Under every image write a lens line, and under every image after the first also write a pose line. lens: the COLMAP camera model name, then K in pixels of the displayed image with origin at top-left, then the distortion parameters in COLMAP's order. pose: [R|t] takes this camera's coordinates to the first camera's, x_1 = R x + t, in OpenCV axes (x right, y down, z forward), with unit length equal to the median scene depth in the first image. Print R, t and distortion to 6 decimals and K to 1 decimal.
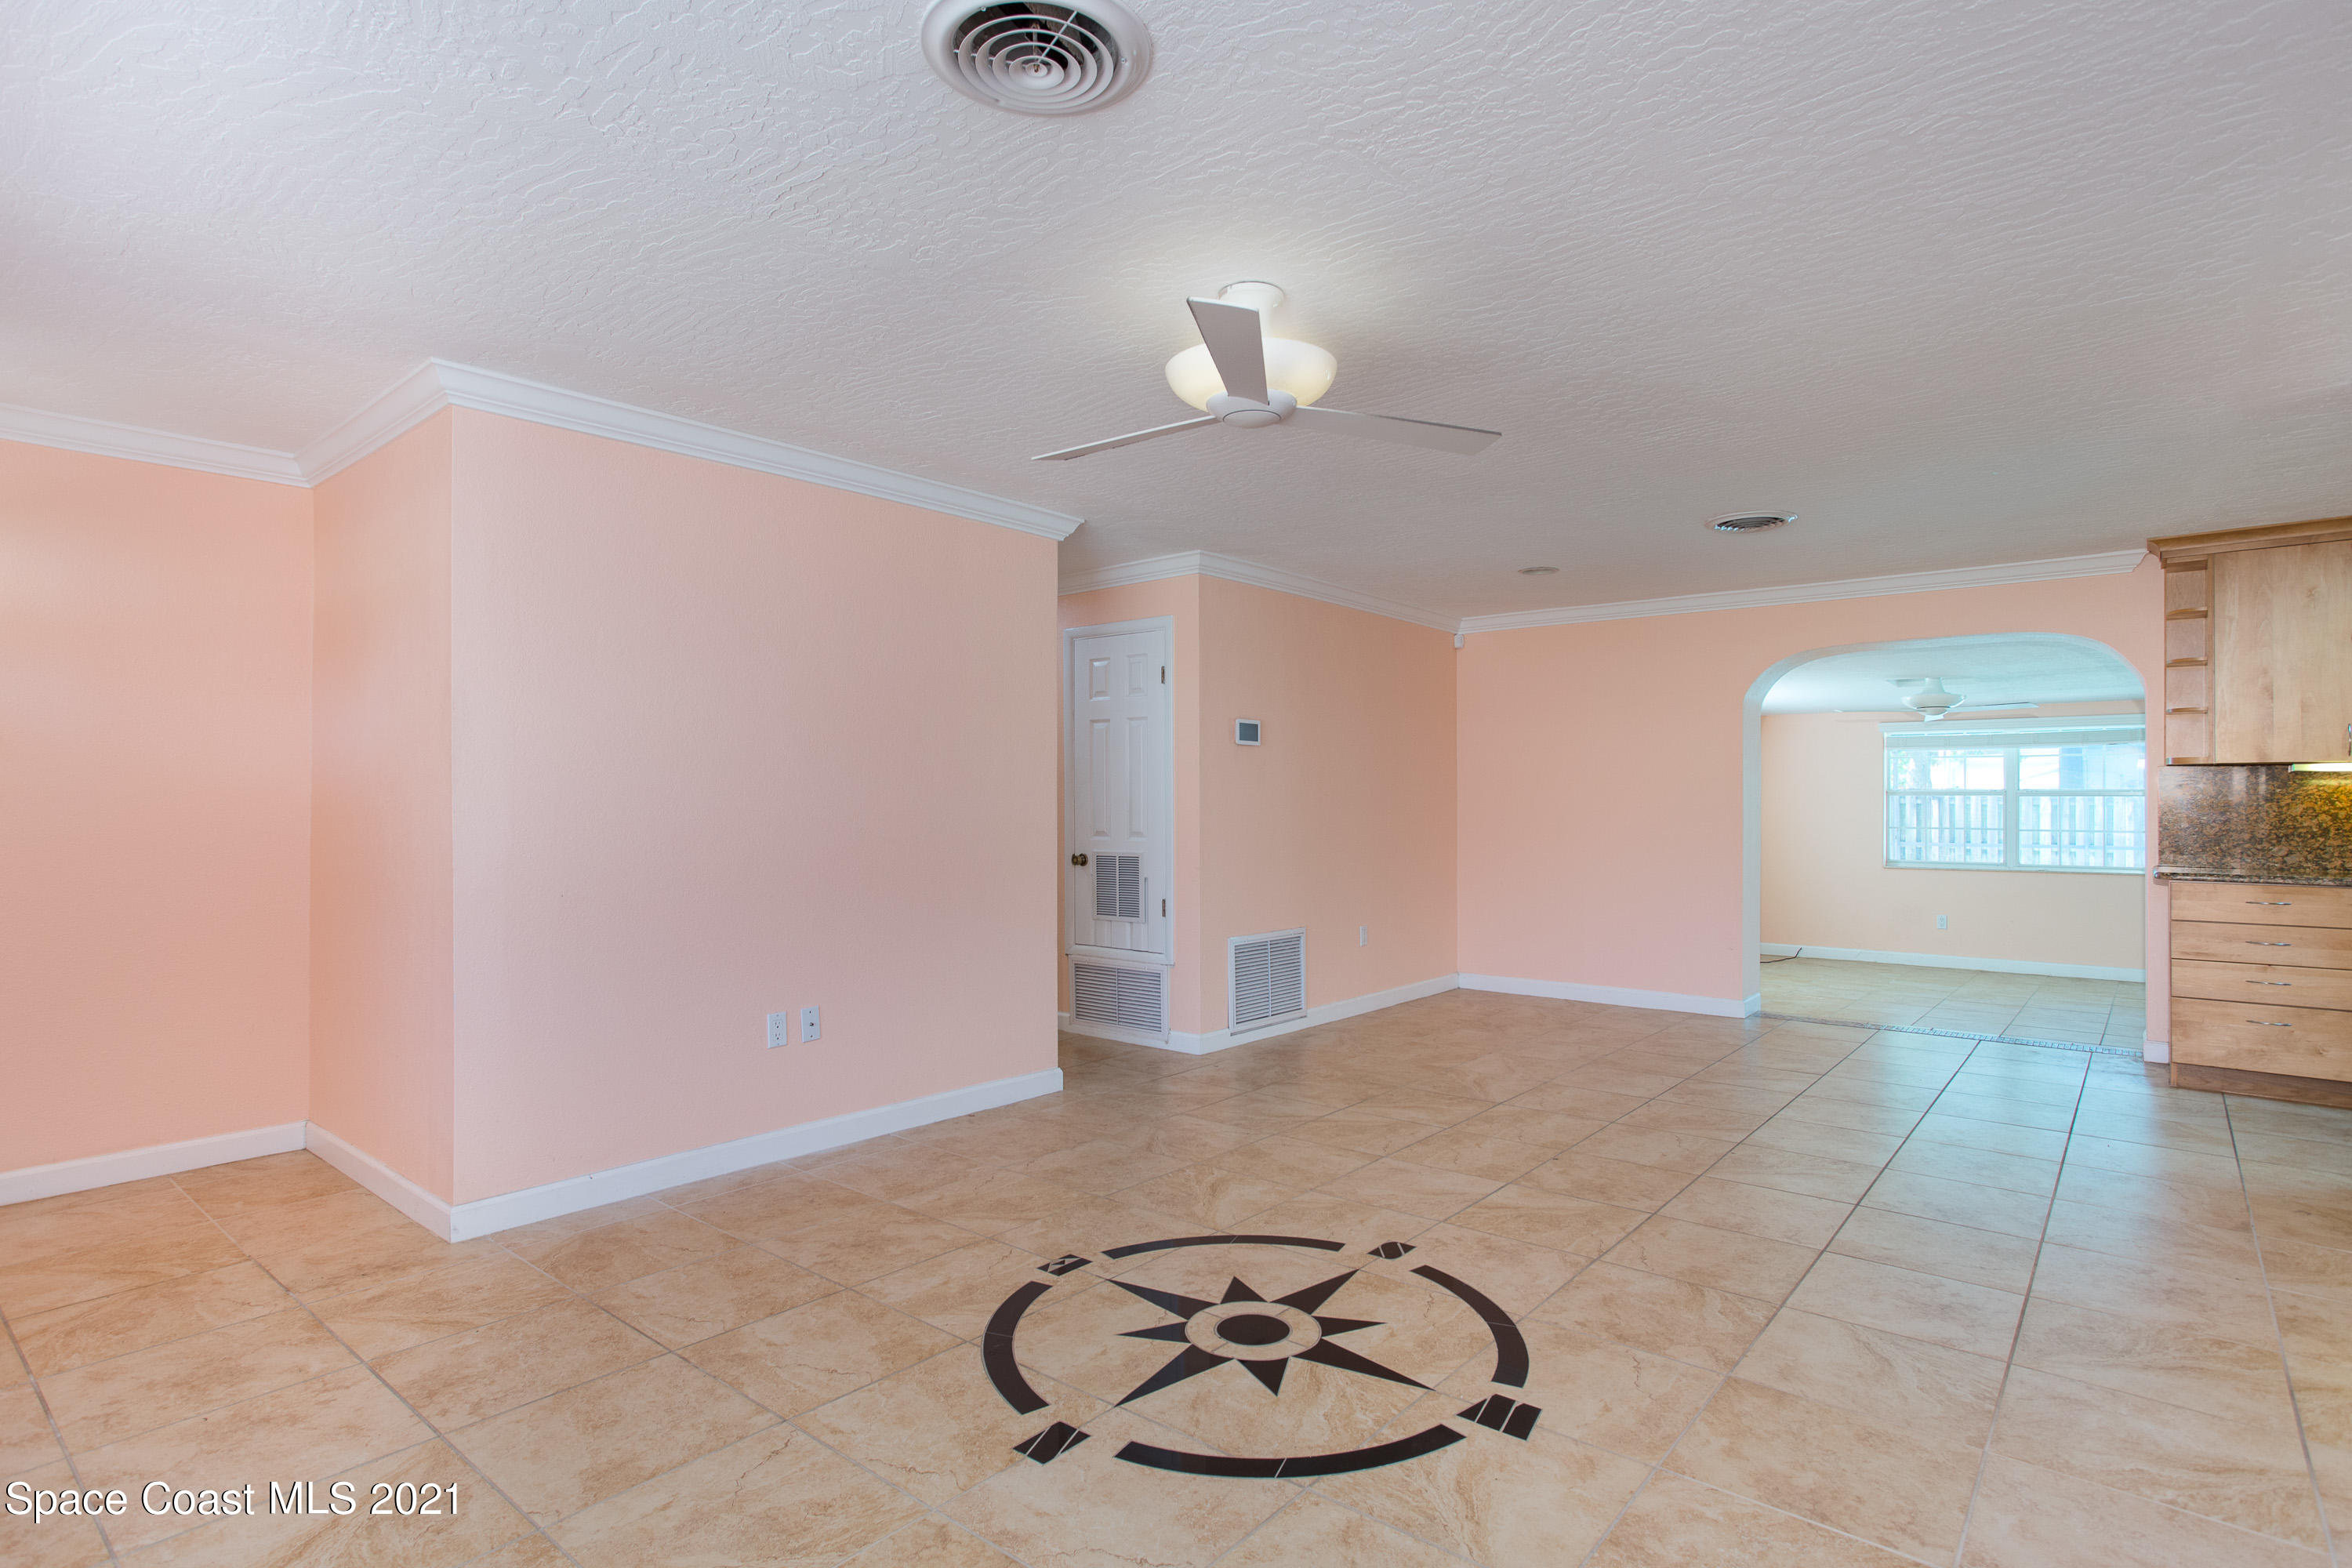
lens RADIAL K [[1196.1, 0, 1185.0], [0, 1196.1, 796.8], [0, 0, 1]] dist [-0.029396, 0.003853]
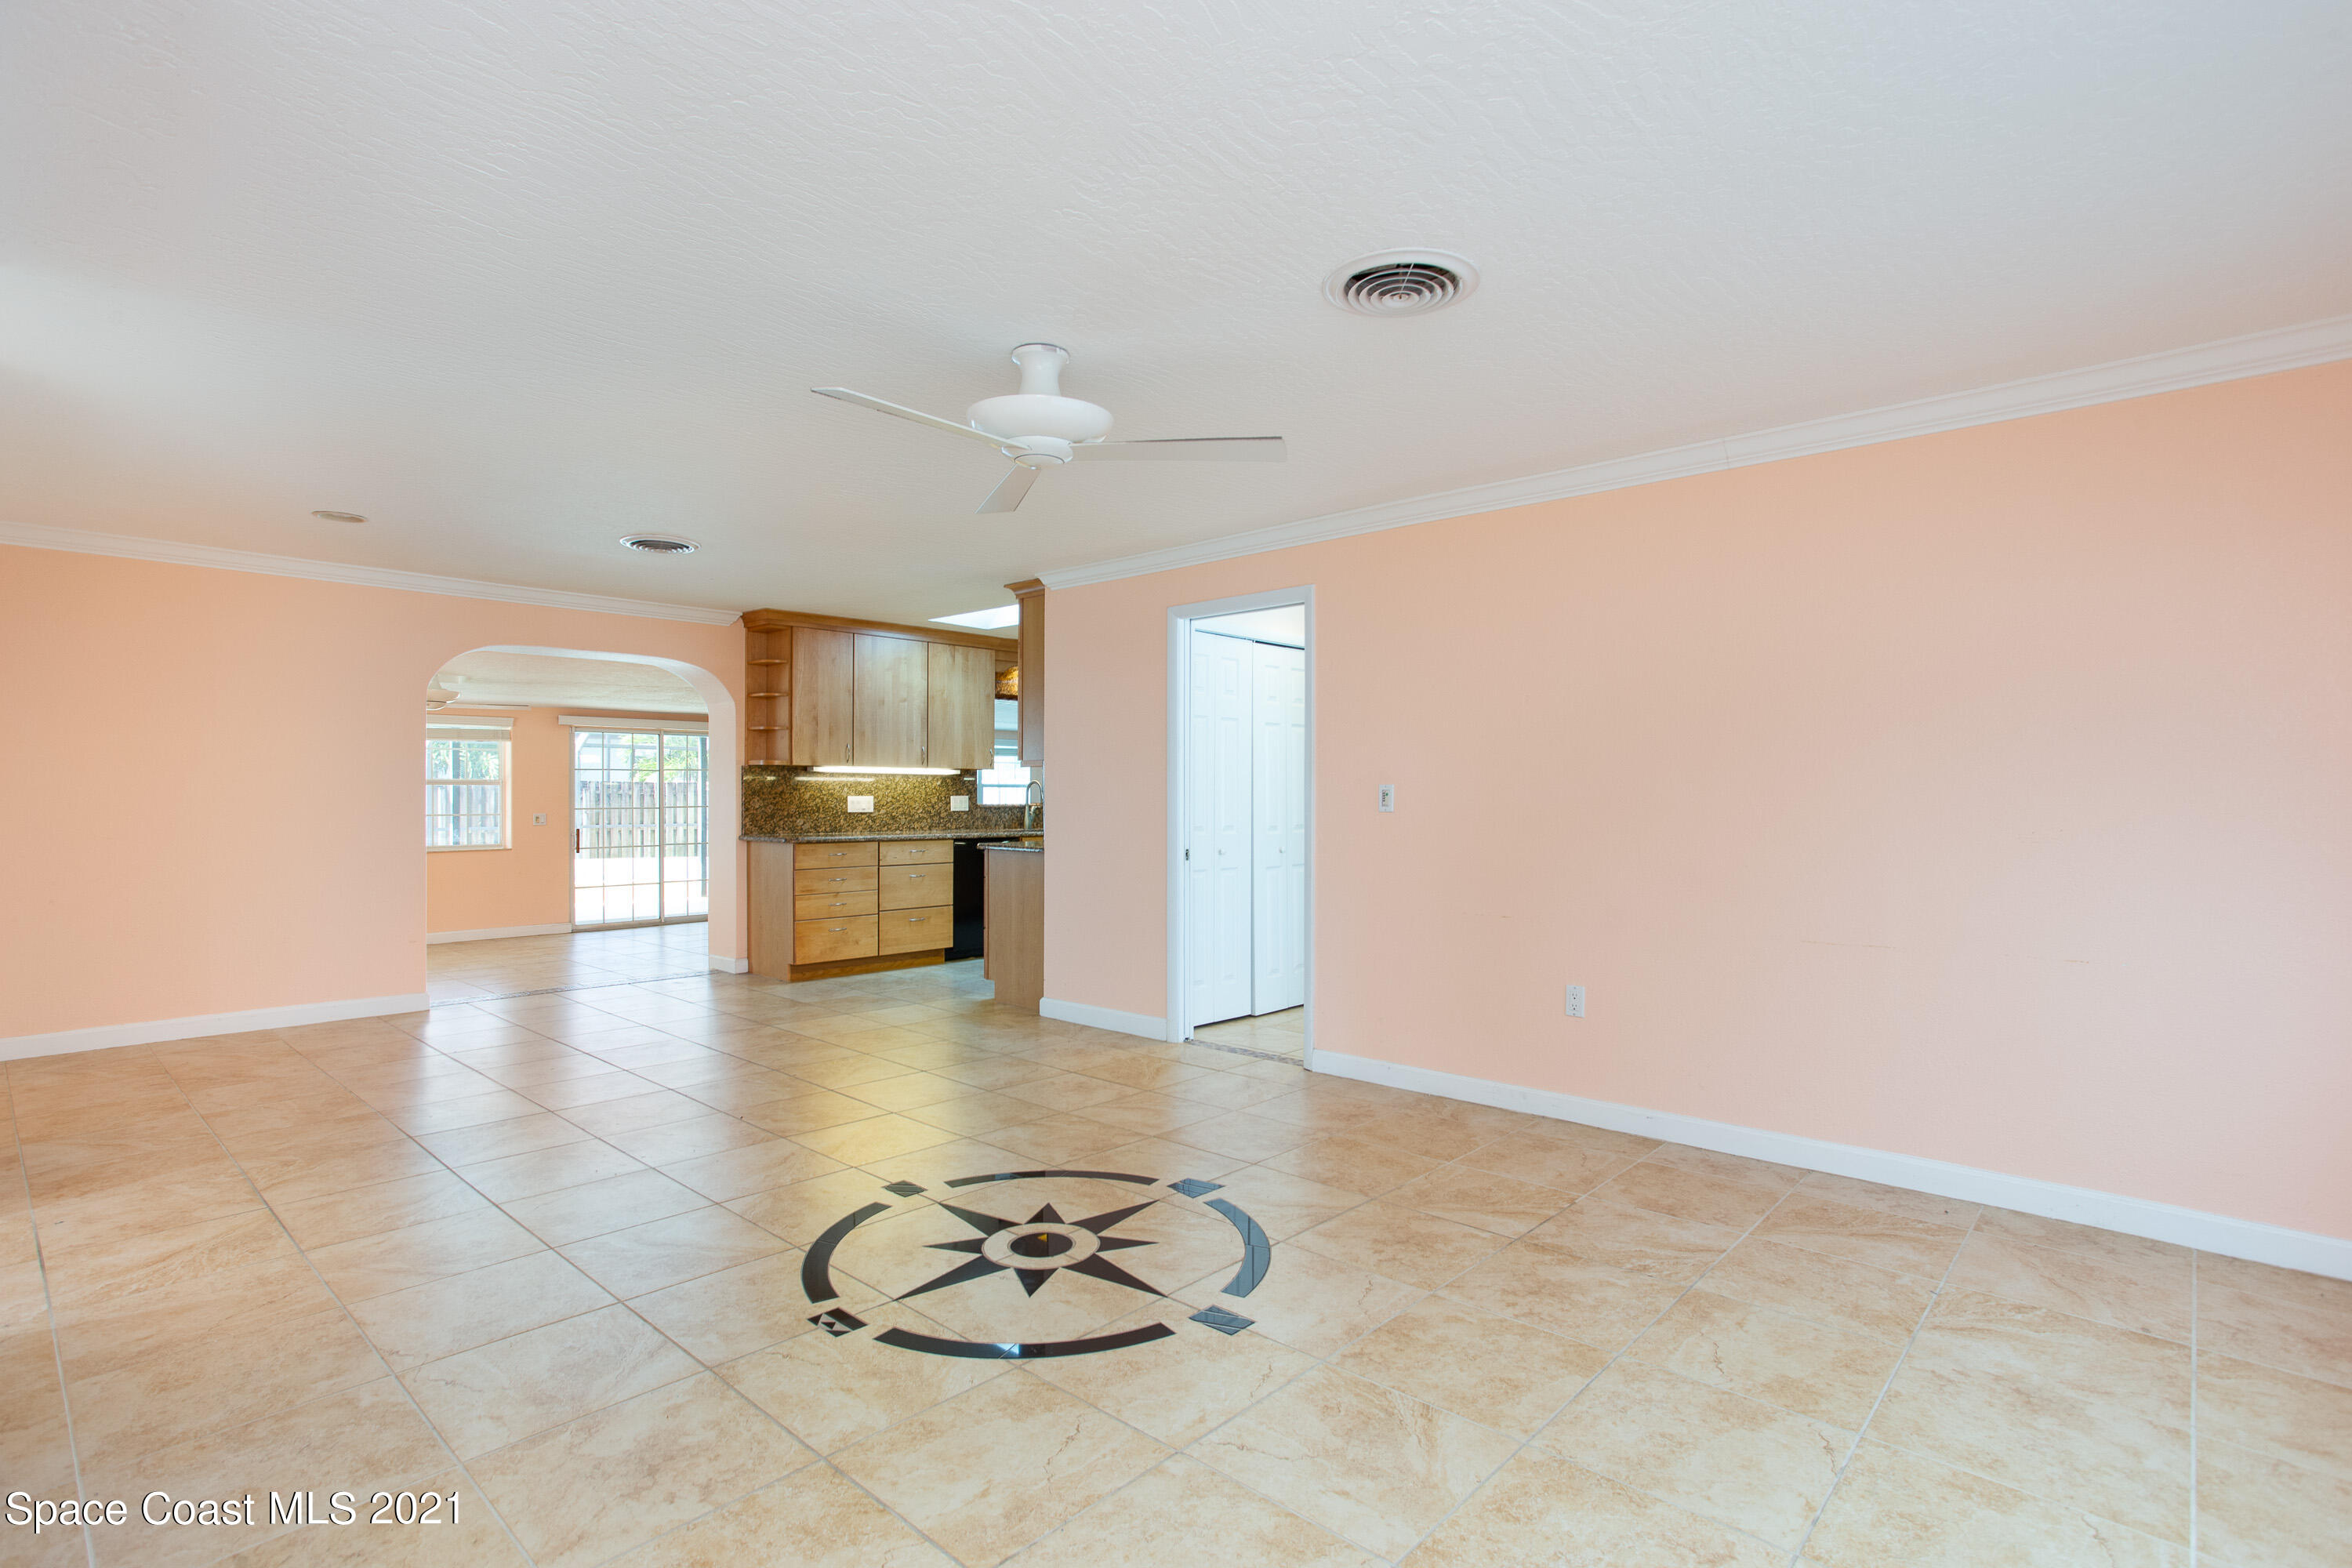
lens RADIAL K [[1134.1, 0, 1173.1], [0, 1134.1, 784.6], [0, 0, 1]] dist [-0.036707, 0.012983]
pose [[0.051623, 0.006153, 0.998648, -0.893227], [-0.009153, 0.999942, -0.005688, -0.000524], [-0.998625, -0.008847, 0.051676, 0.695972]]
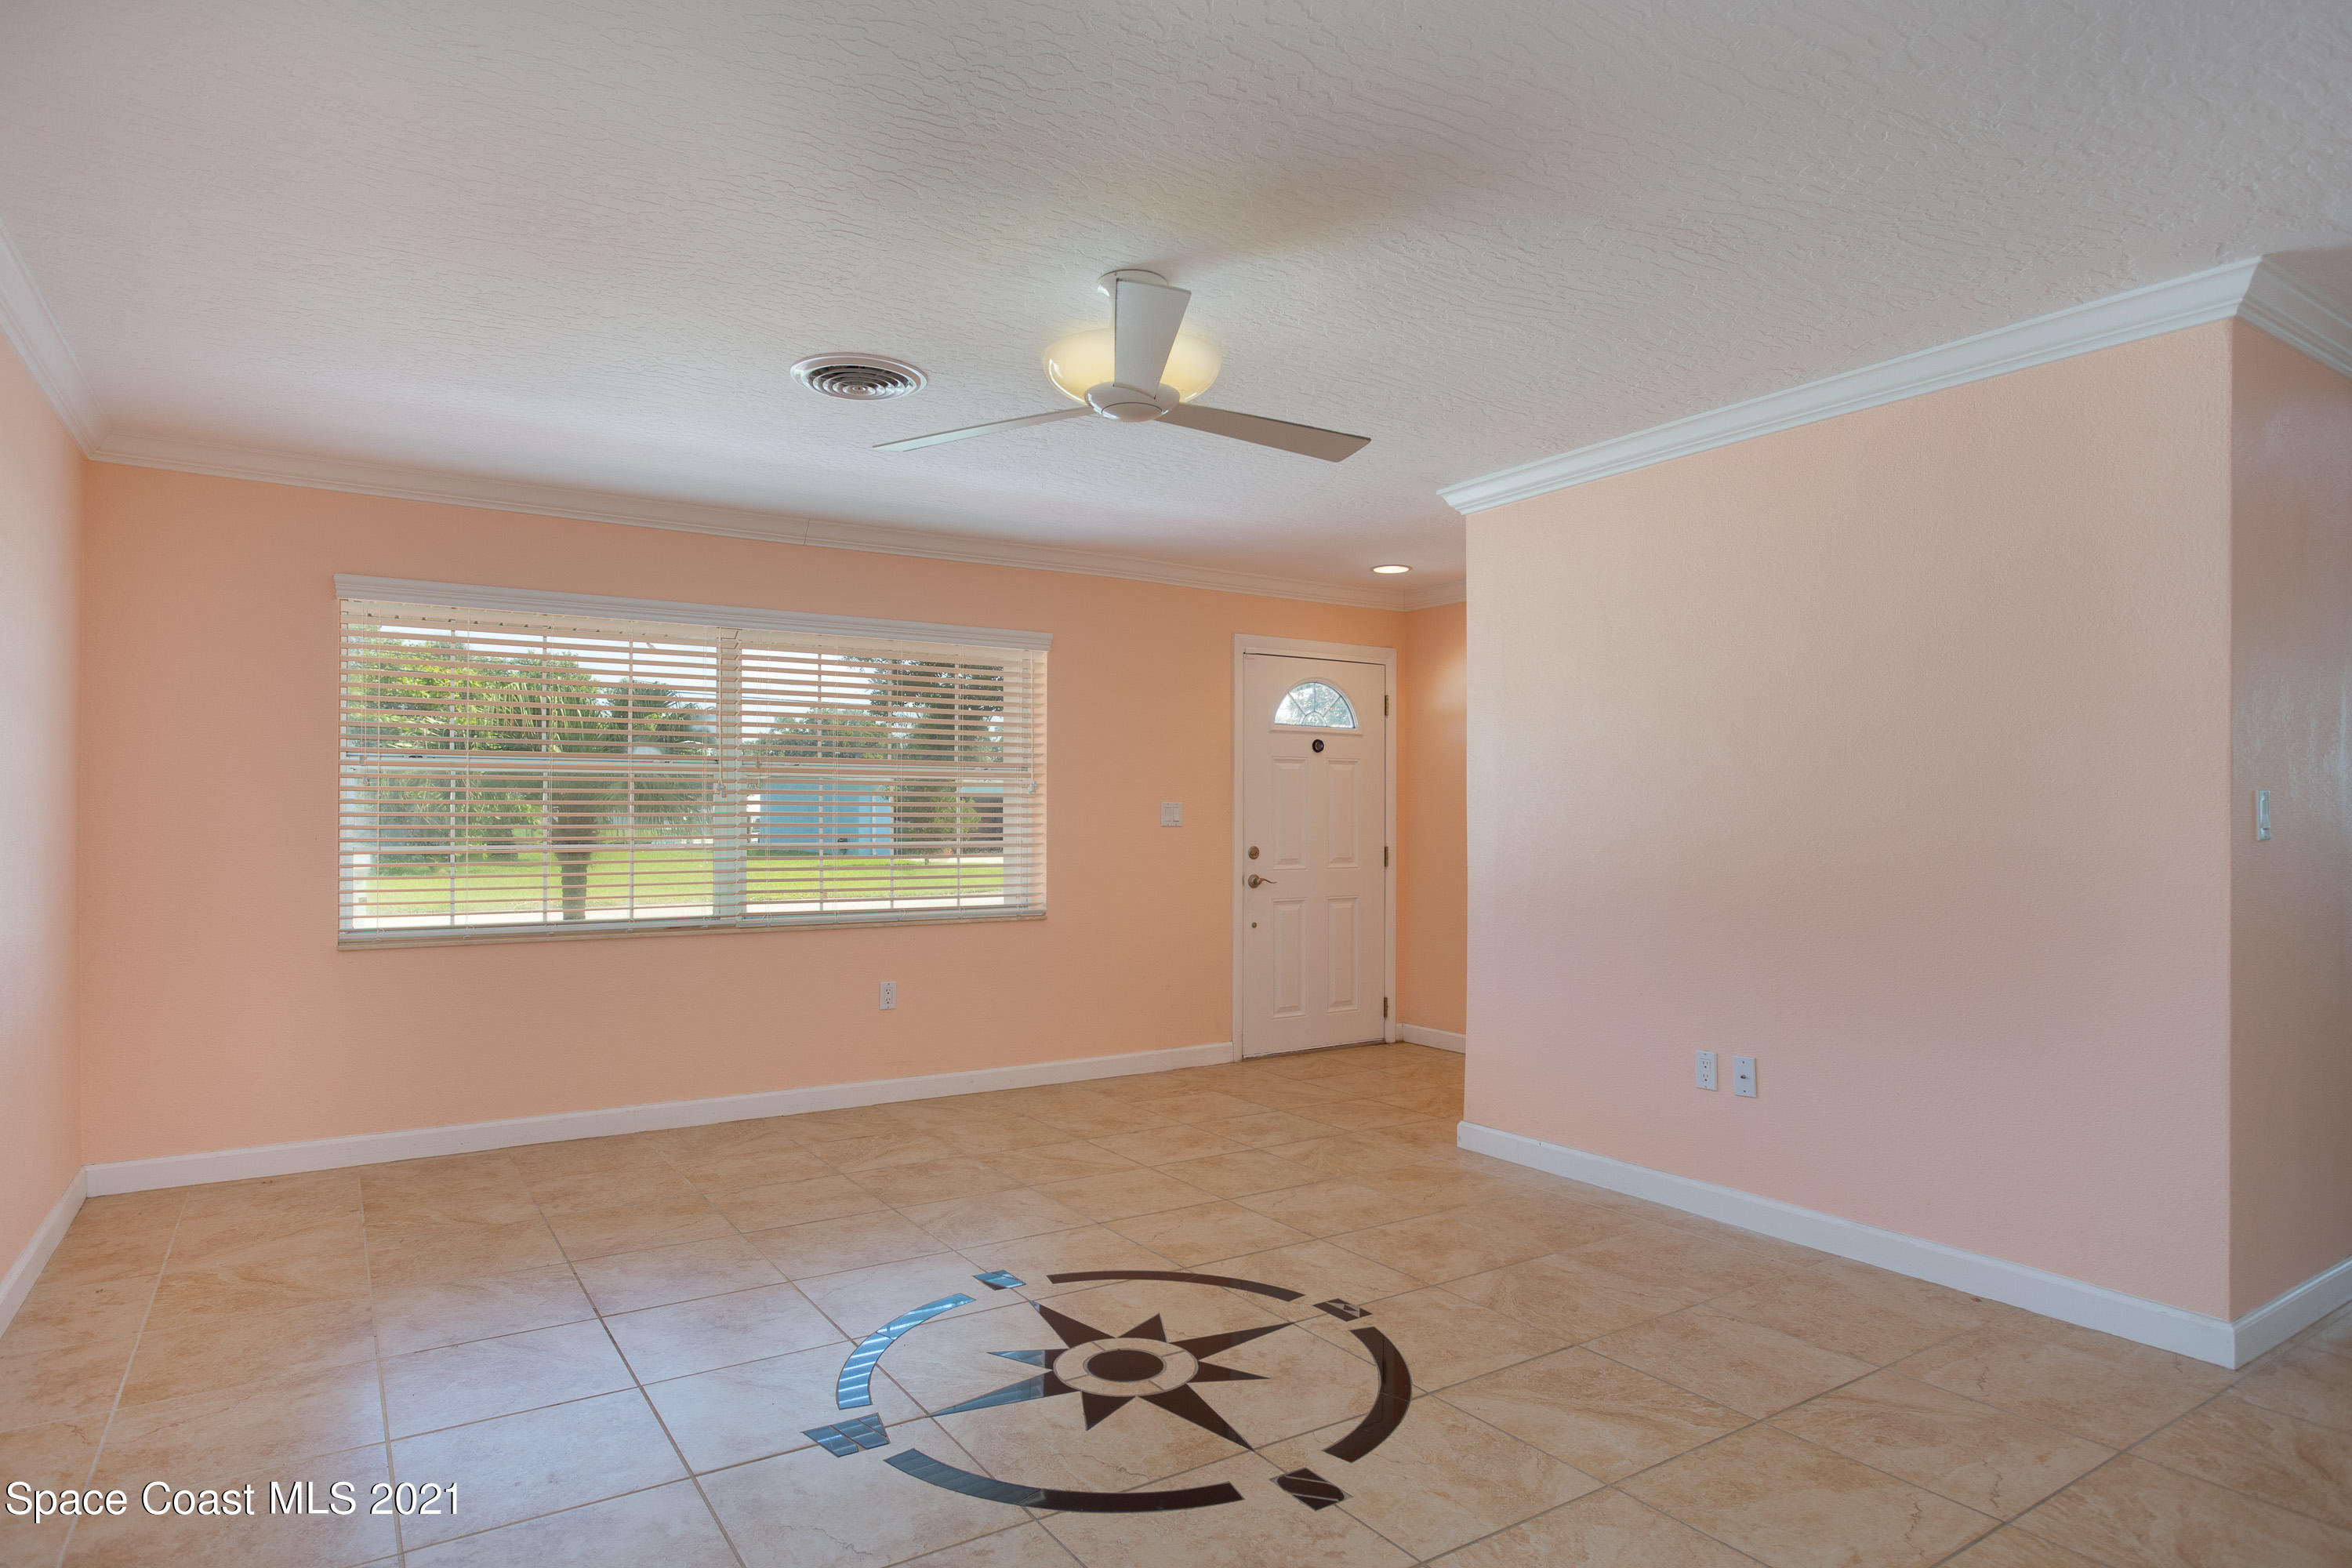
lens RADIAL K [[1314.9, 0, 1188.3], [0, 1314.9, 800.6], [0, 0, 1]] dist [-0.034226, 0.000726]
pose [[-0.286073, -0.013643, -0.958111, 0.895152], [0.002350, 0.999886, -0.014940, 0.009895], [0.958205, -0.006526, -0.286008, 1.150309]]
